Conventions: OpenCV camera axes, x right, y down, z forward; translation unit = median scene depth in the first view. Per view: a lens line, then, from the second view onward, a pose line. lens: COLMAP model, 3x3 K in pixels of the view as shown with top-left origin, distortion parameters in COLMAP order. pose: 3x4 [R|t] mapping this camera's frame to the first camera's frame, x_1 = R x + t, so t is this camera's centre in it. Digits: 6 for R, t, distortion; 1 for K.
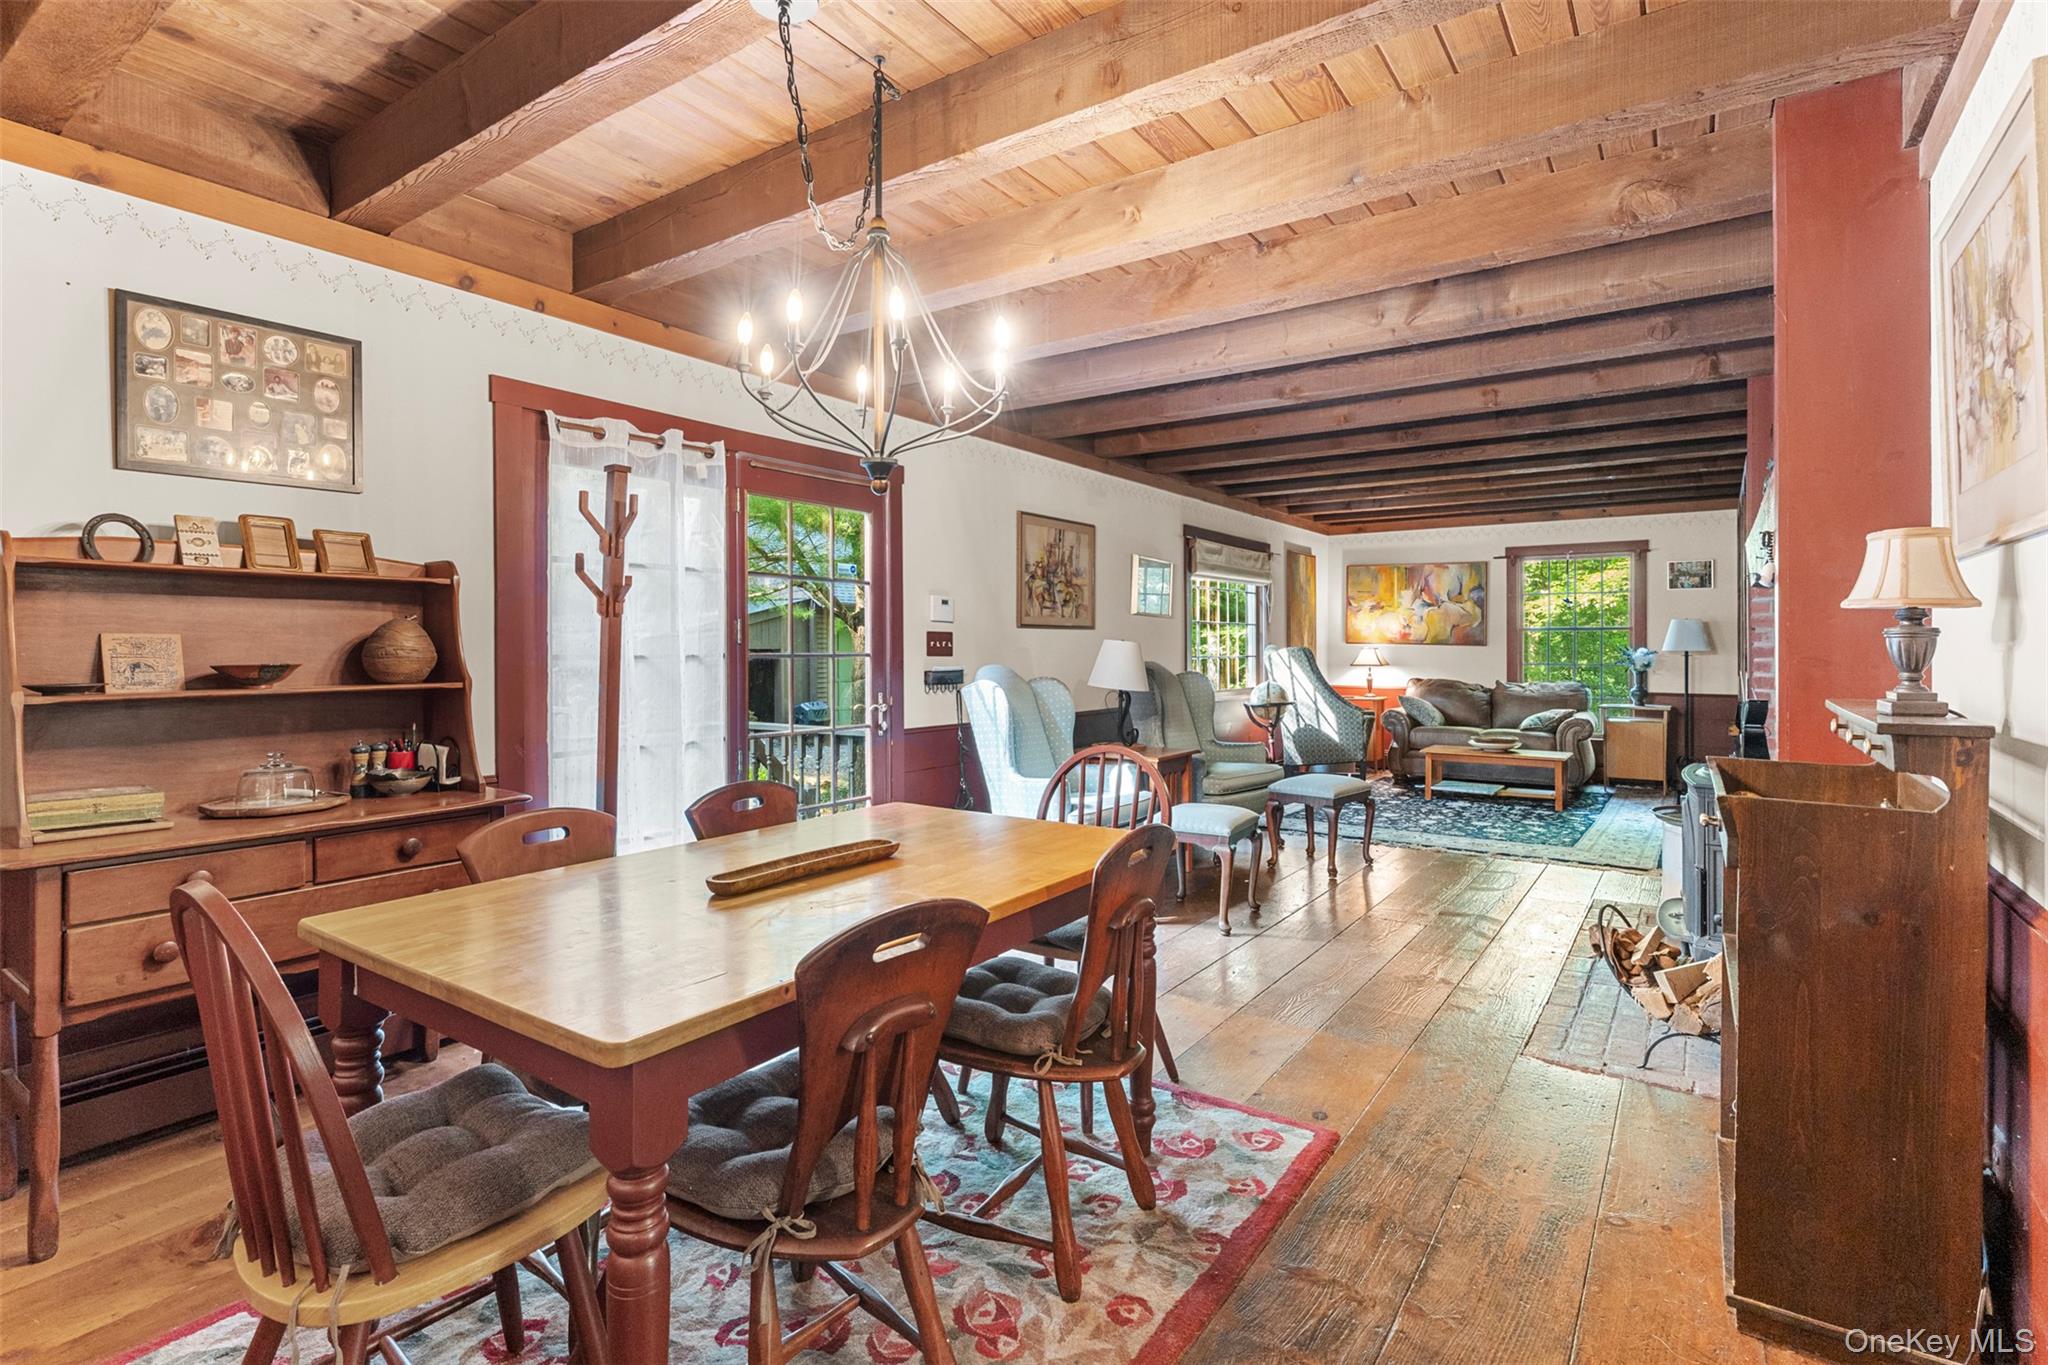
lens RADIAL K [[975.9, 0, 1025.0], [0, 975.9, 662.3], [0, 0, 1]] dist [0.000687, 0.000202]
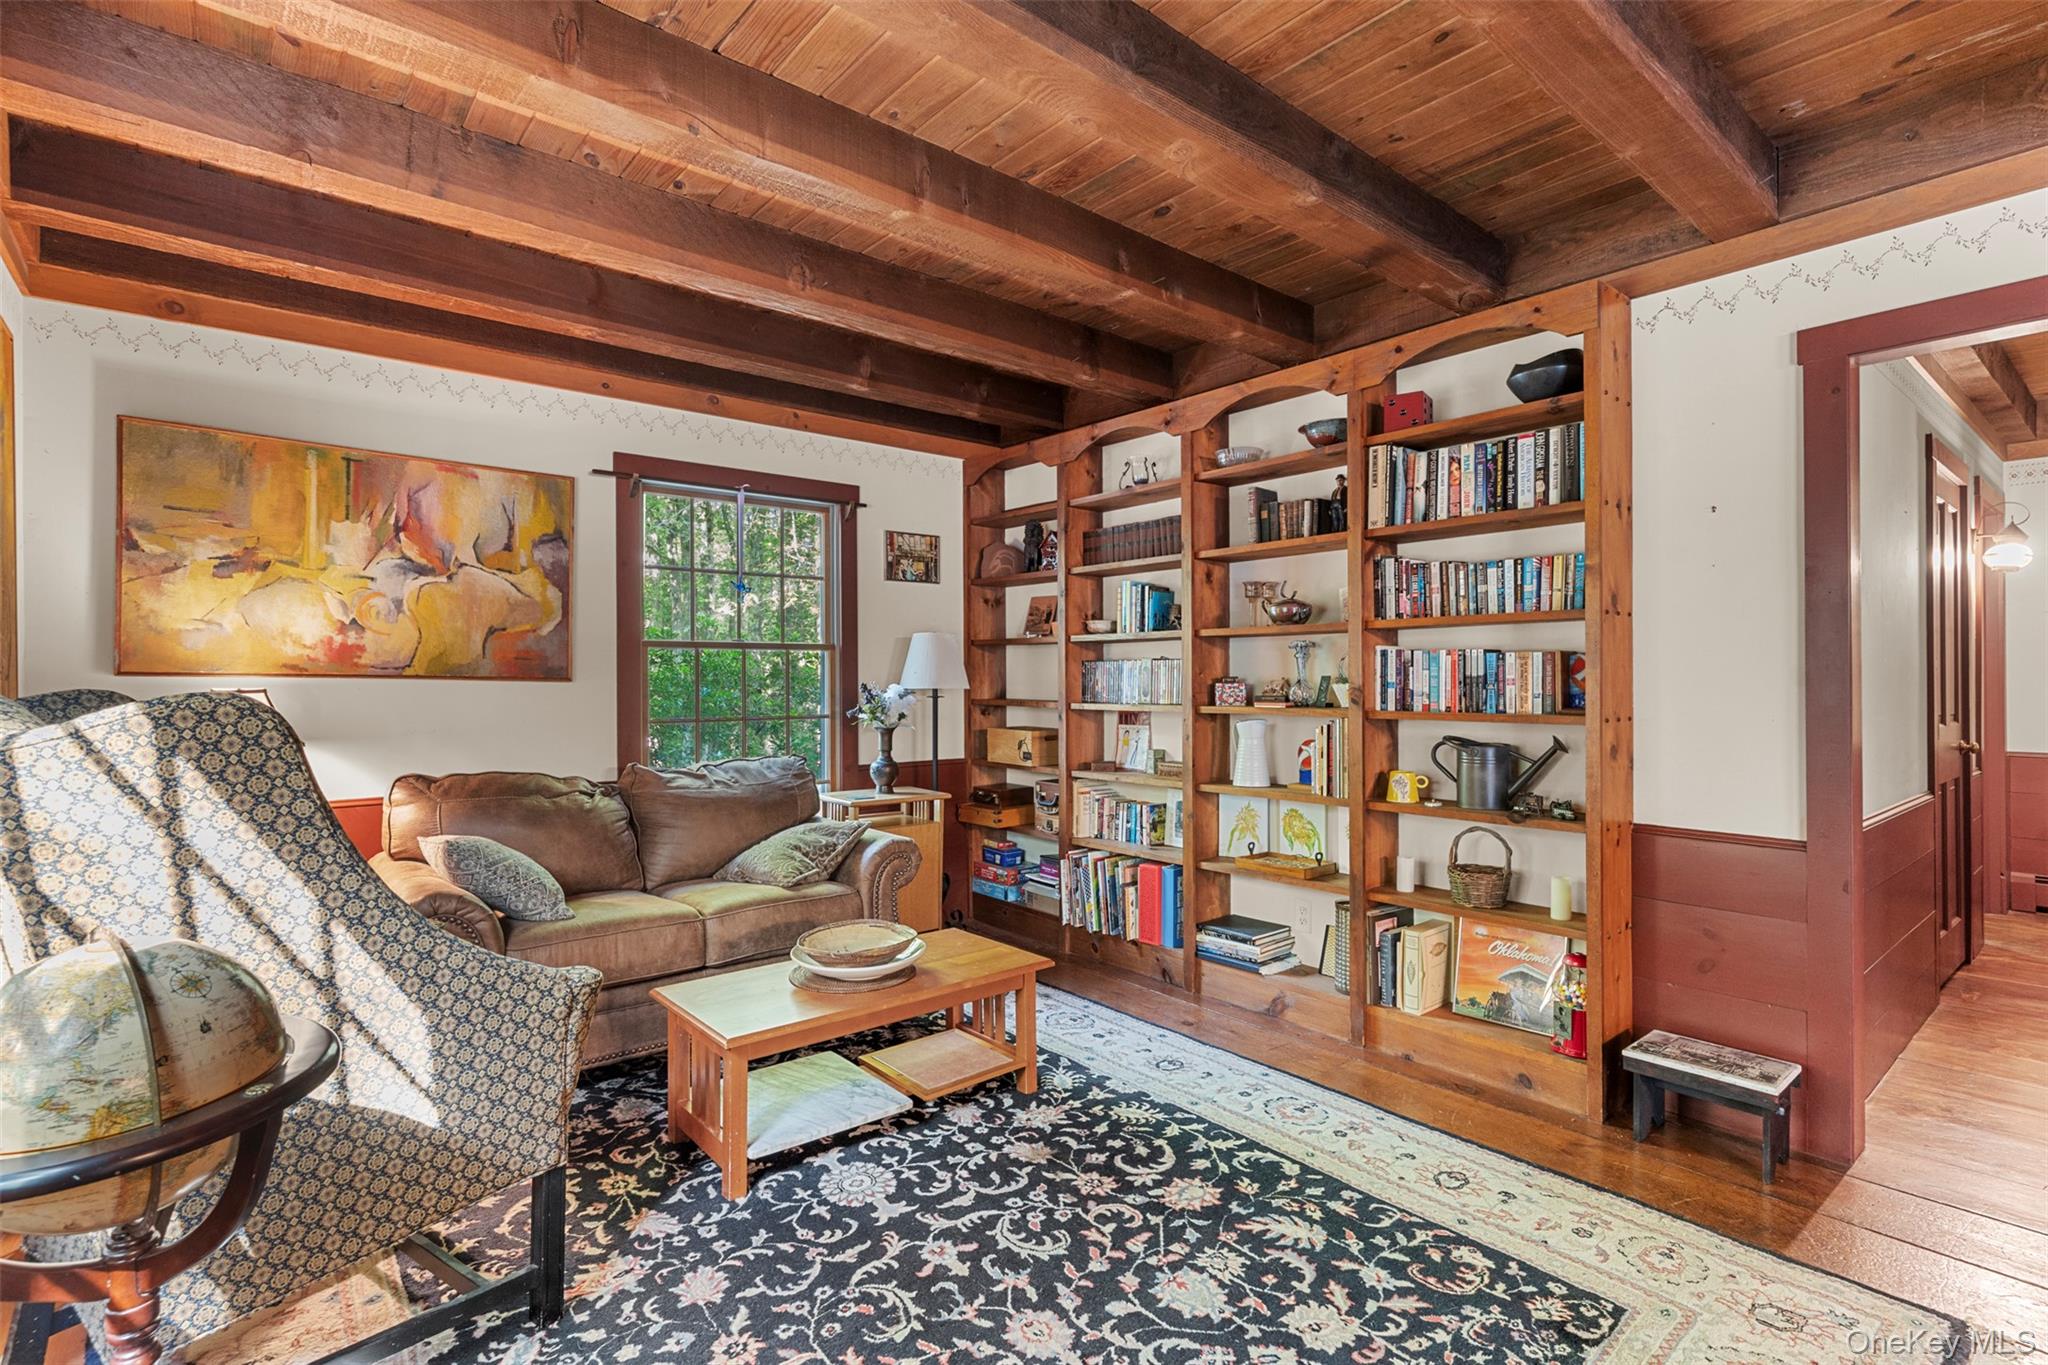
lens RADIAL K [[975.9, 0, 1026.8], [0, 975.9, 674.1], [0, 0, 1]] dist [0.000687, 0.000202]
pose [[0.282441, 0.001687, 0.959283, 0.128845], [0.016319, 0.999845, -0.006563, -0.013793], [-0.959146, 0.017508, 0.282370, 0.691095]]
